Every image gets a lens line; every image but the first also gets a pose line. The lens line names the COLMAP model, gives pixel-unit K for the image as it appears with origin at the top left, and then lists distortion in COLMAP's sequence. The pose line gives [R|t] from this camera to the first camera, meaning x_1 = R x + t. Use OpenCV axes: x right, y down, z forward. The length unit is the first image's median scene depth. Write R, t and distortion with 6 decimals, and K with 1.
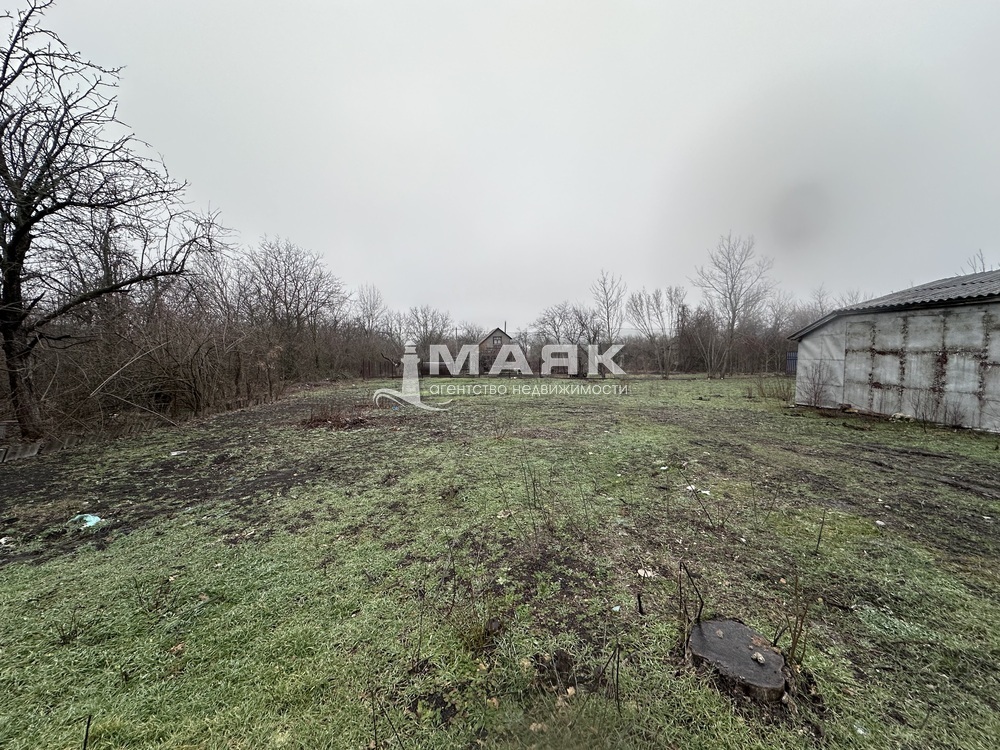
lens RADIAL K [[397.5, 0, 499.4], [0, 397.5, 376.9], [0, 0, 1]] dist [-0.000357, 0.000281]
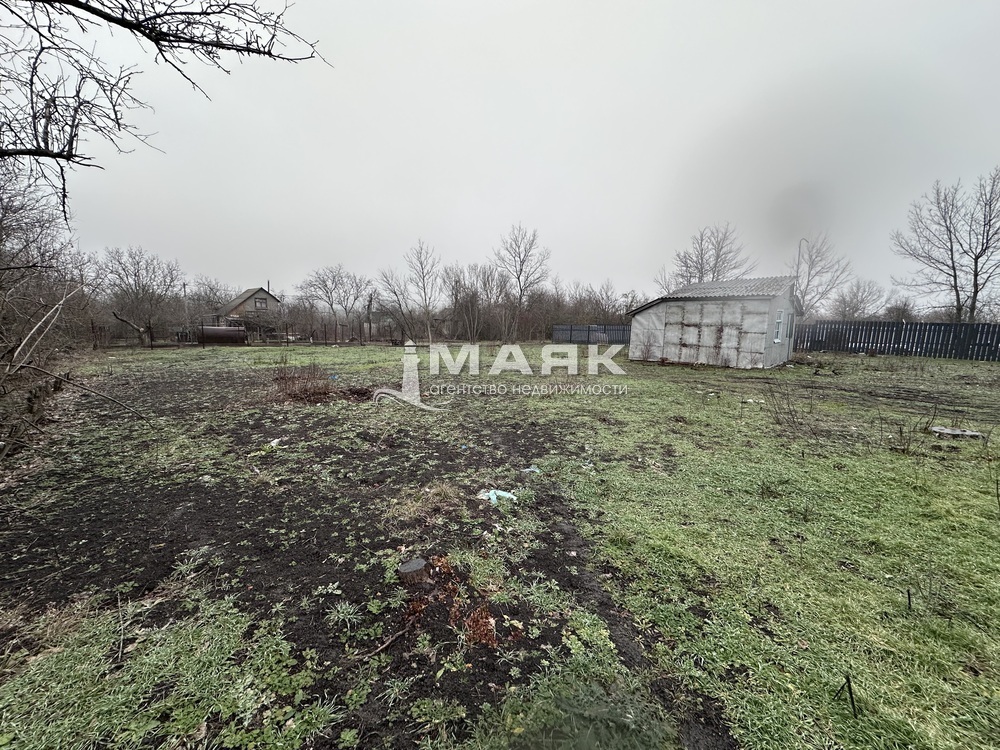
lens RADIAL K [[397.5, 0, 499.2], [0, 397.5, 376.1], [0, 0, 1]] dist [-0.000357, 0.000281]
pose [[0.799970, -0.054441, 0.597565, -0.655213], [0.009738, 0.996922, 0.077788, 0.013253], [-0.599961, -0.056409, 0.798038, 0.141780]]
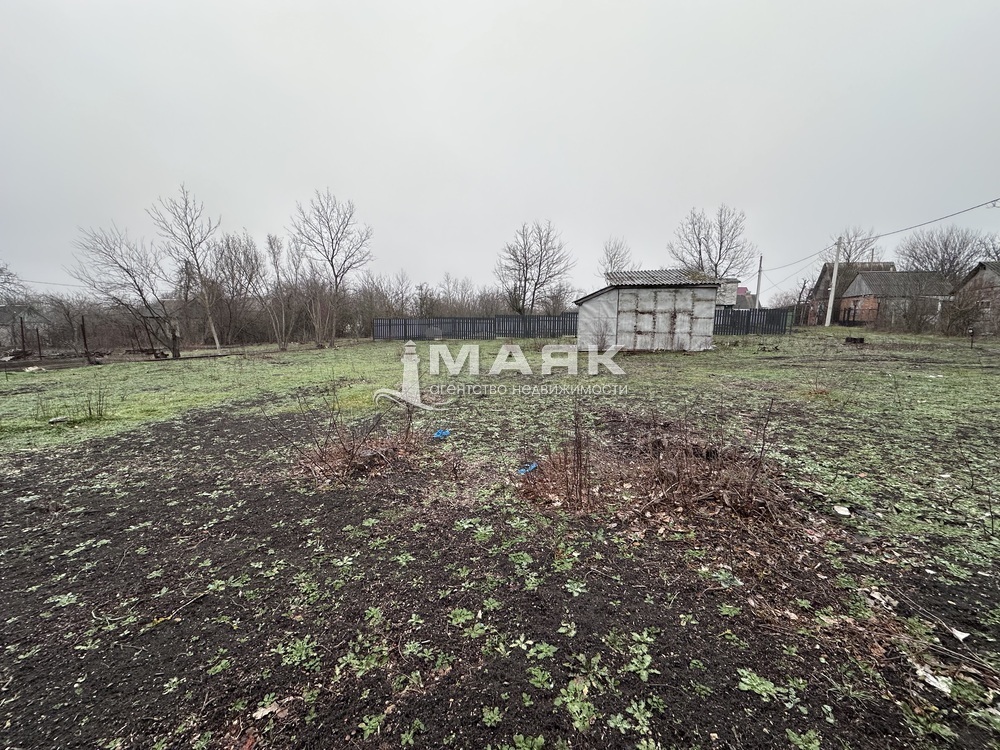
lens RADIAL K [[397.5, 0, 501.5], [0, 397.5, 375.4], [0, 0, 1]] dist [-0.000357, 0.000281]
pose [[0.265482, -0.125283, 0.955941, -0.806123], [0.062892, 0.991660, 0.112498, -0.024849], [-0.962062, 0.030255, 0.271148, 1.115670]]
